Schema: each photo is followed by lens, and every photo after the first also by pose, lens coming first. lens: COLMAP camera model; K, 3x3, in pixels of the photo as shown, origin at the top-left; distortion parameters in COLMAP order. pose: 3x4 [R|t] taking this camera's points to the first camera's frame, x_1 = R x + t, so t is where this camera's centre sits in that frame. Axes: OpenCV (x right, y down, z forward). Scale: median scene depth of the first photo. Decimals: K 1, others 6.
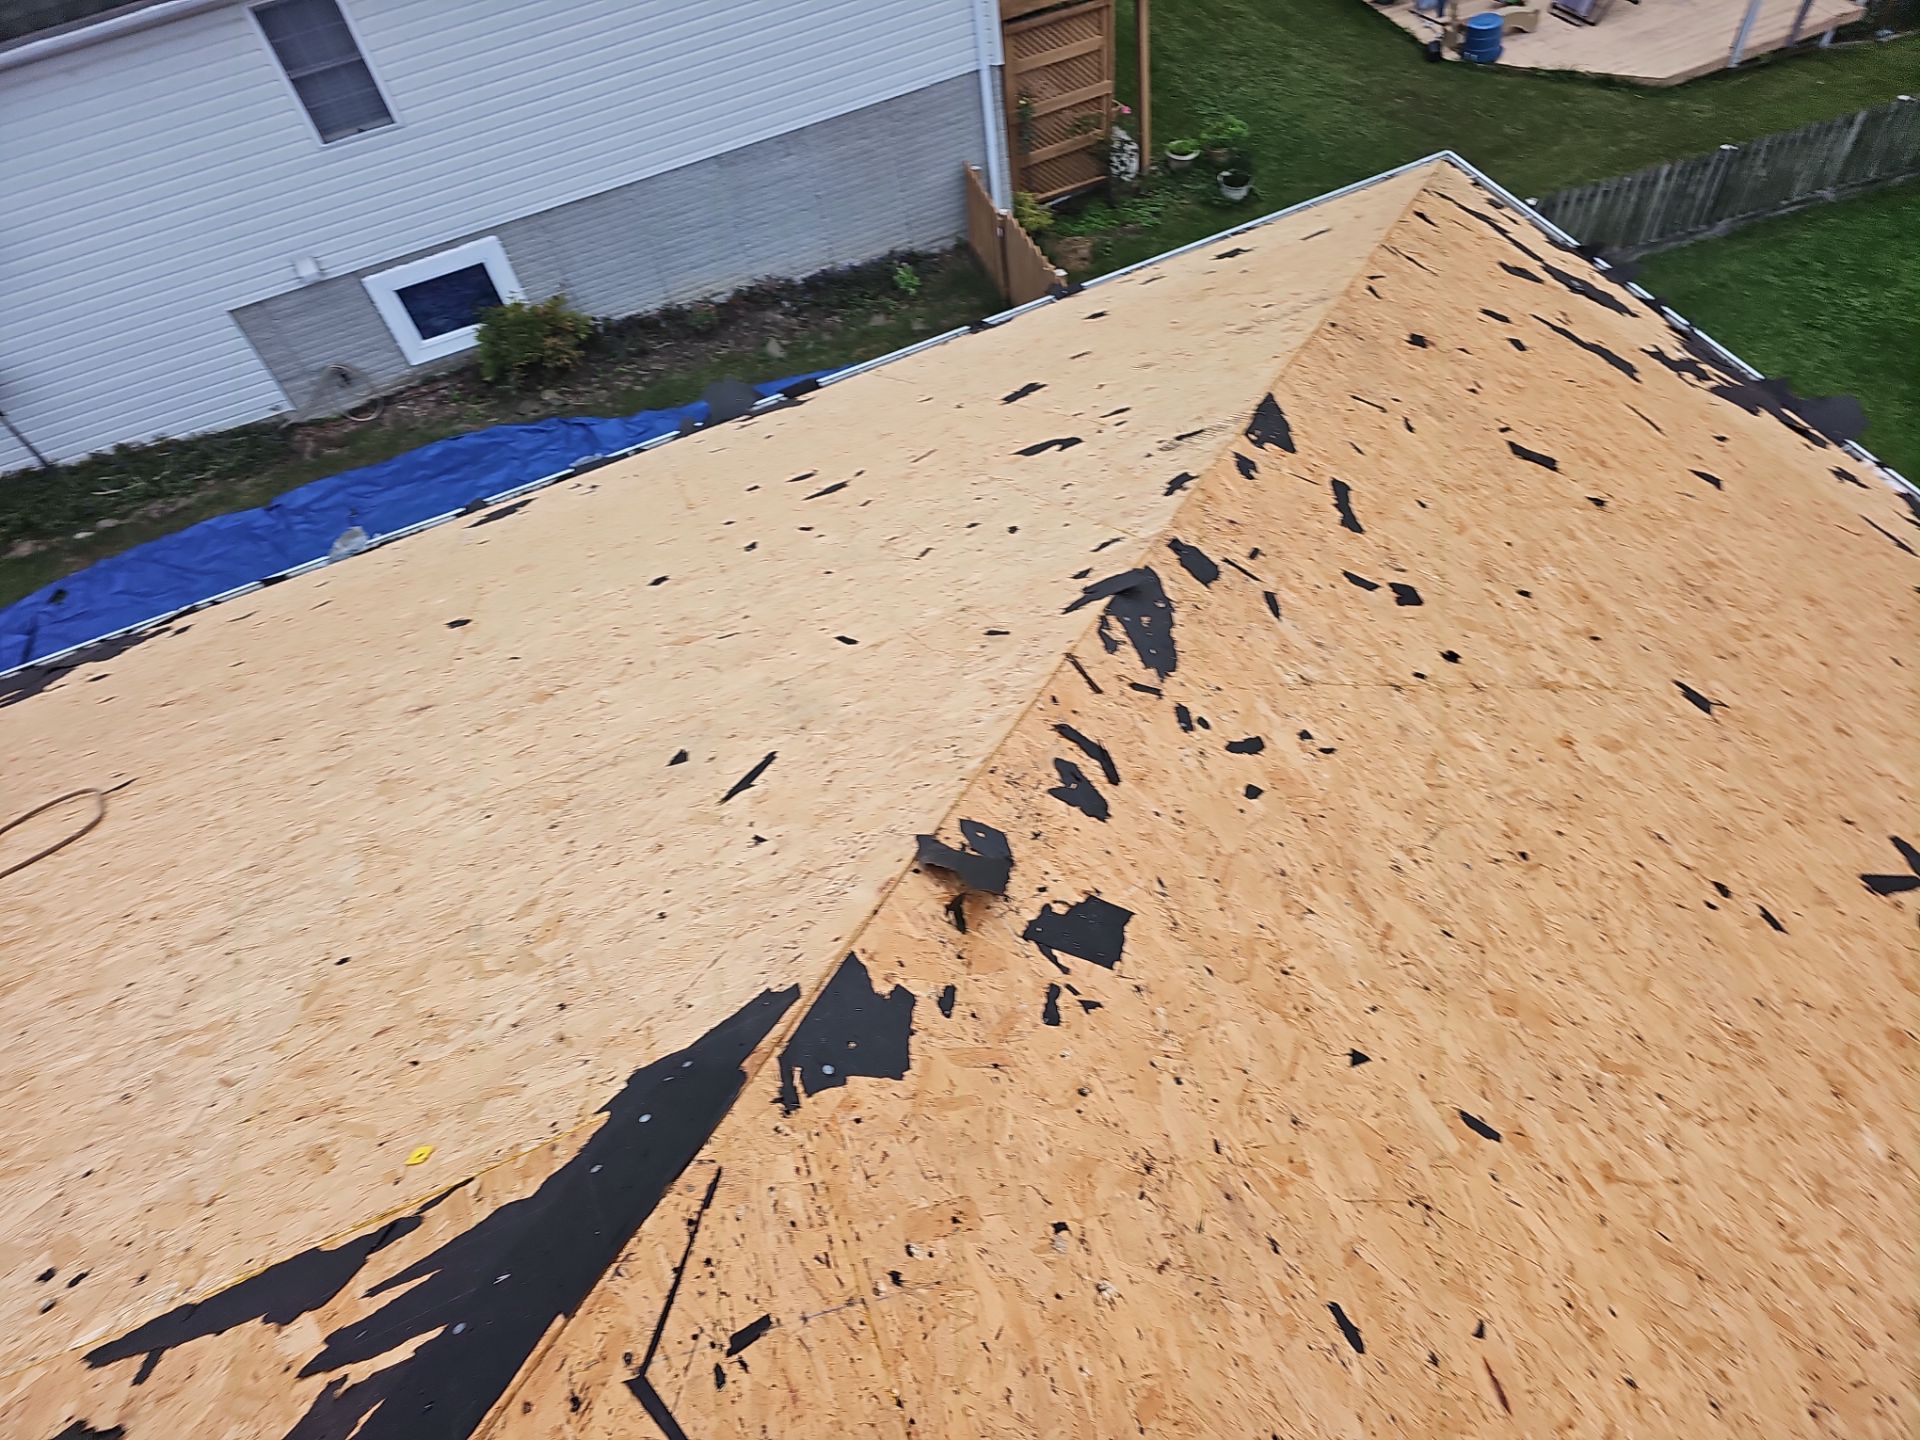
lens RADIAL K [[1257.8, 0, 962.3], [0, 1257.8, 729.4], [0, 0, 1]] dist [0.050904, -0.046682]
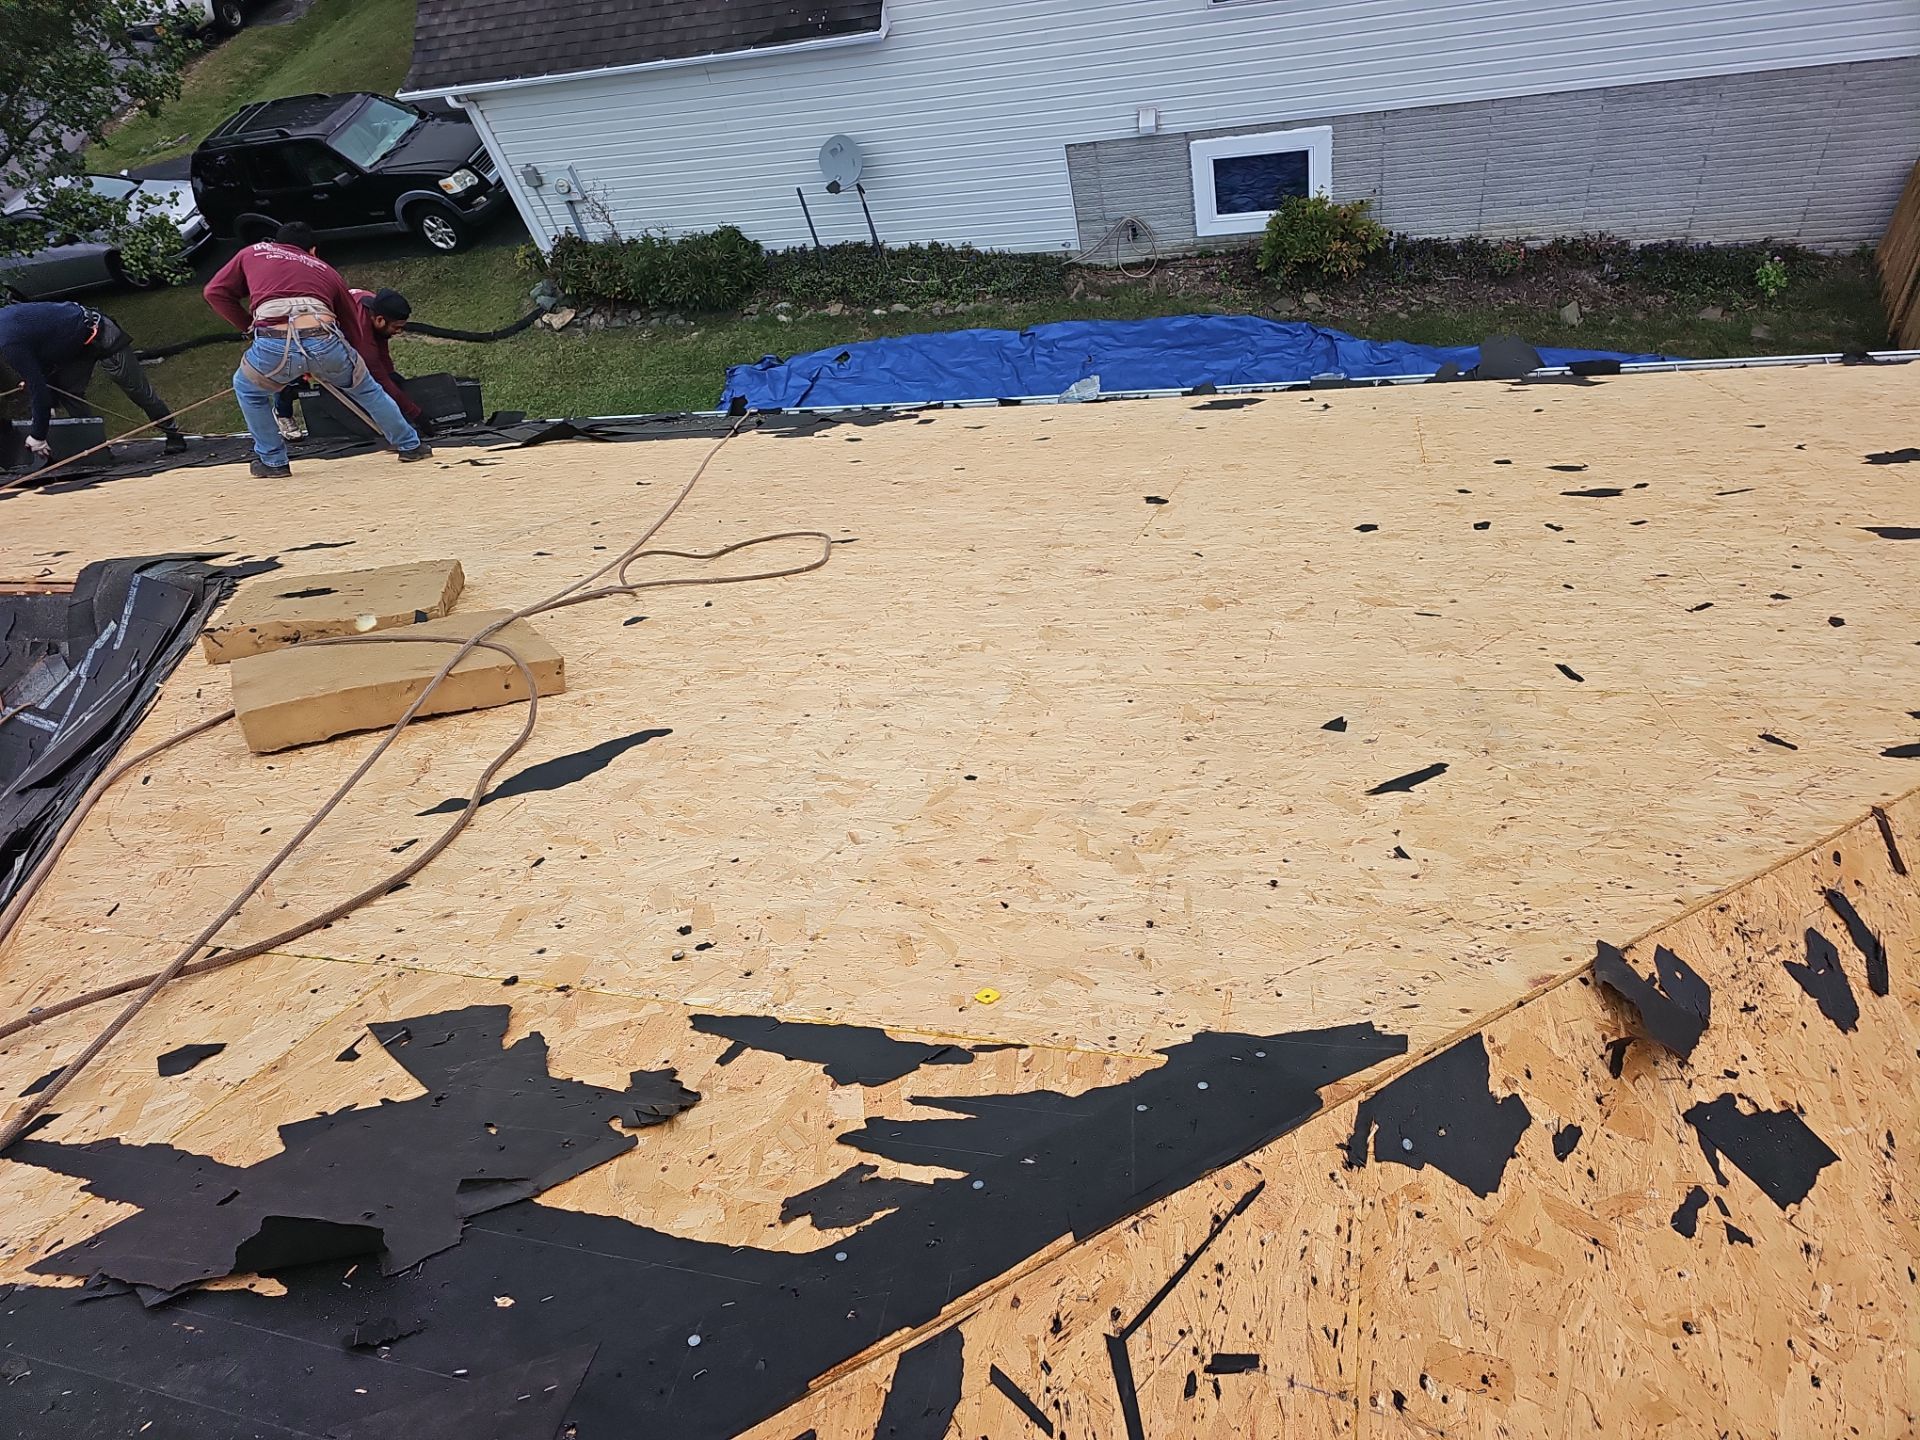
lens RADIAL K [[1257.8, 0, 958.3], [0, 1257.8, 749.2], [0, 0, 1]] dist [0.050904, -0.046682]
pose [[0.822256, 0.407215, -0.397582, -0.080746], [-0.375033, 0.913158, 0.159661, -0.006019], [0.428072, 0.017824, 0.903569, 0.032510]]
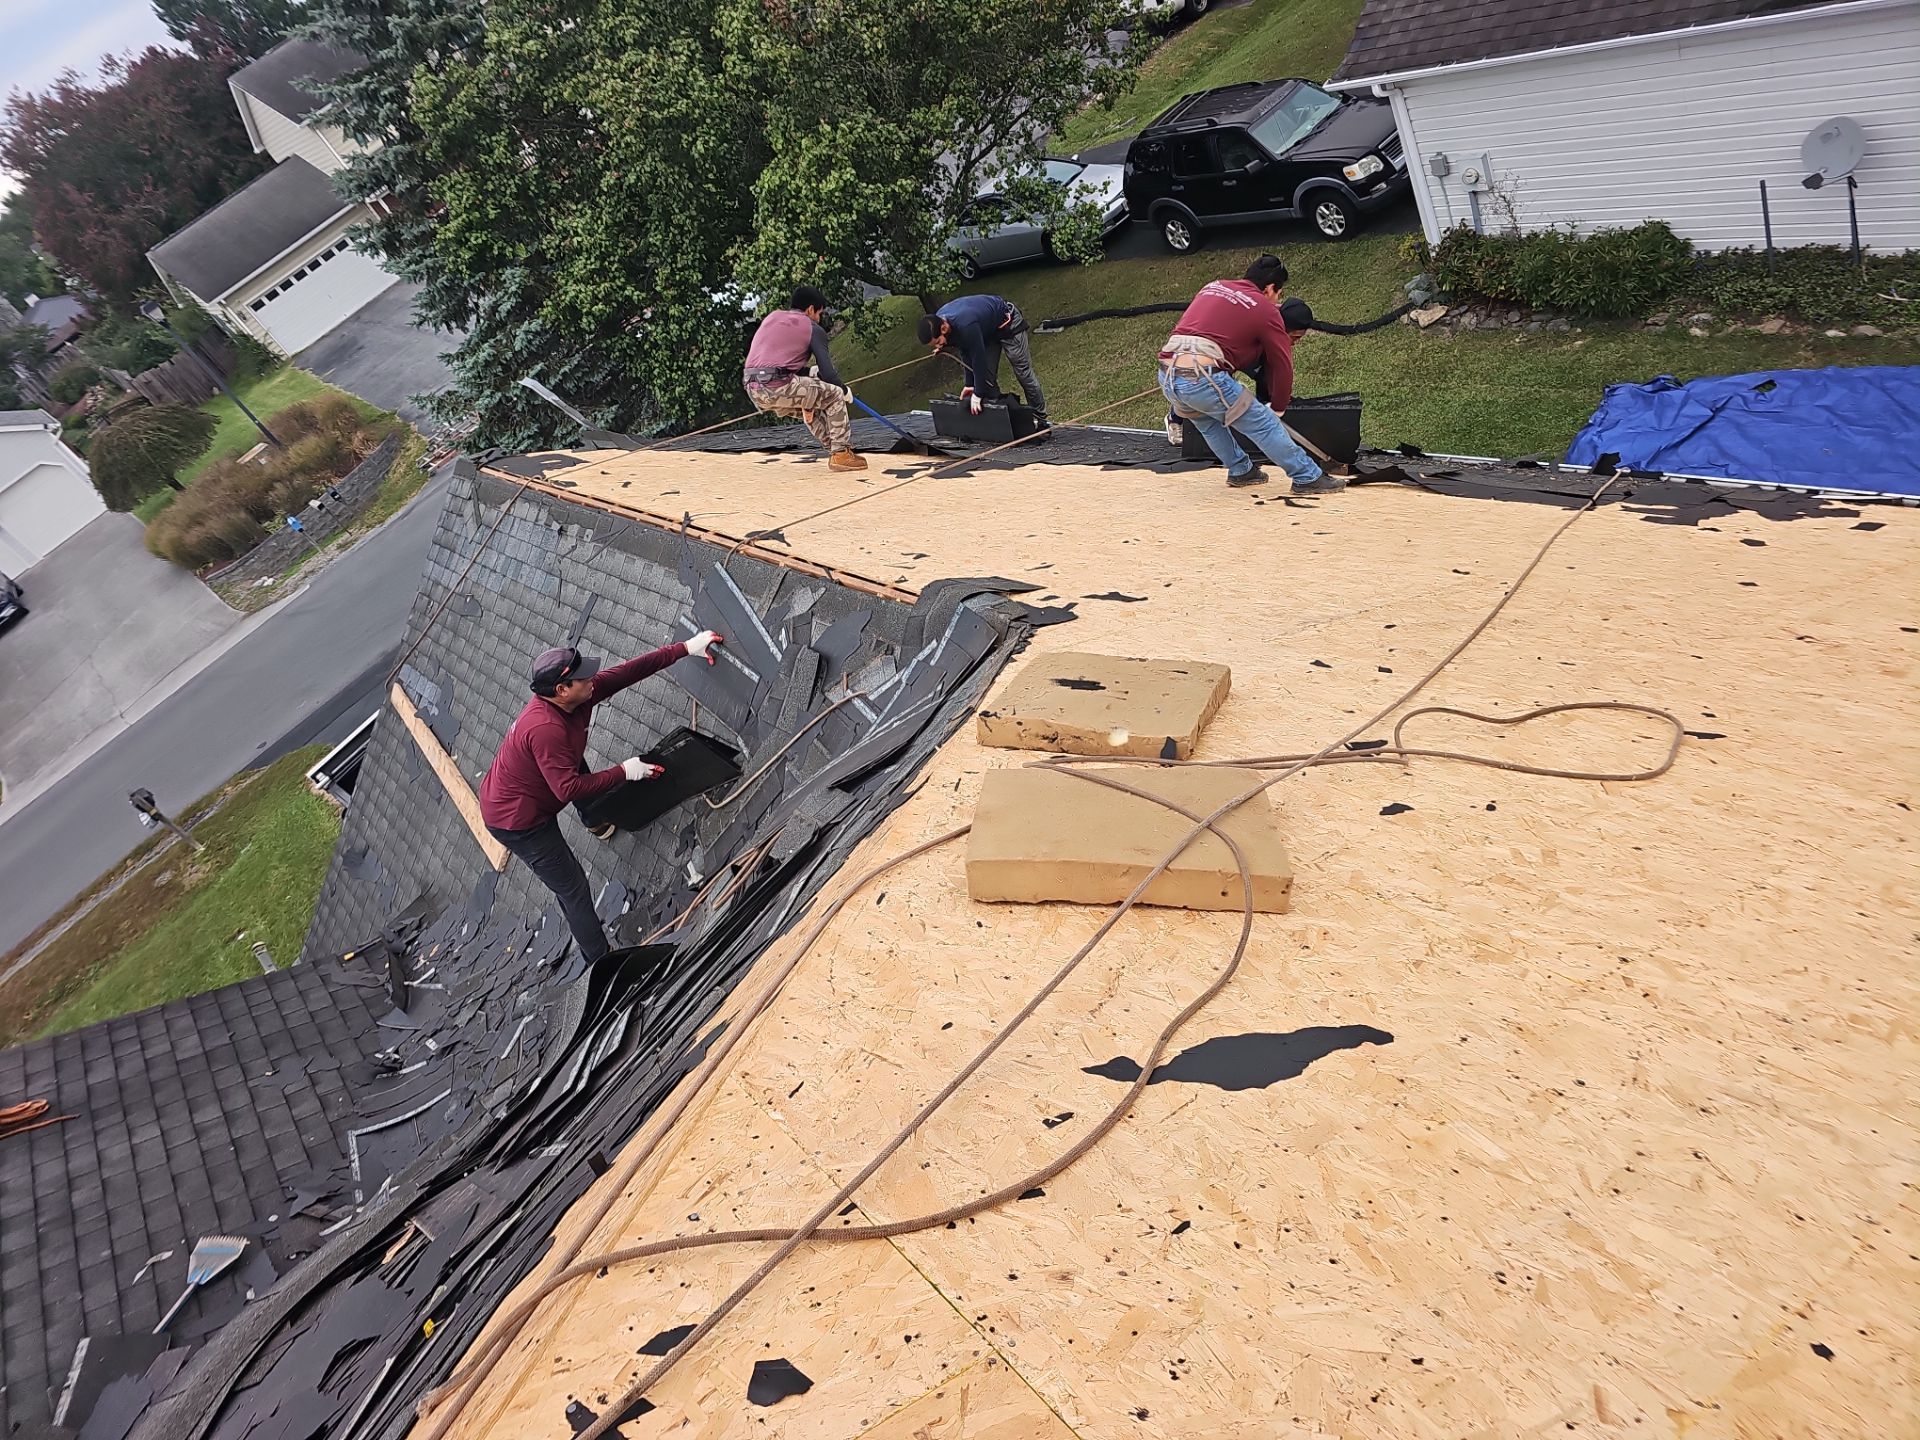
lens RADIAL K [[1257.8, 0, 942.0], [0, 1257.8, 732.4], [0, 0, 1]] dist [0.050904, -0.046682]
pose [[0.345863, 0.572589, -0.743318, -0.320839], [-0.422994, 0.802289, 0.421198, -0.181577], [0.837529, 0.168742, 0.519684, 0.164089]]
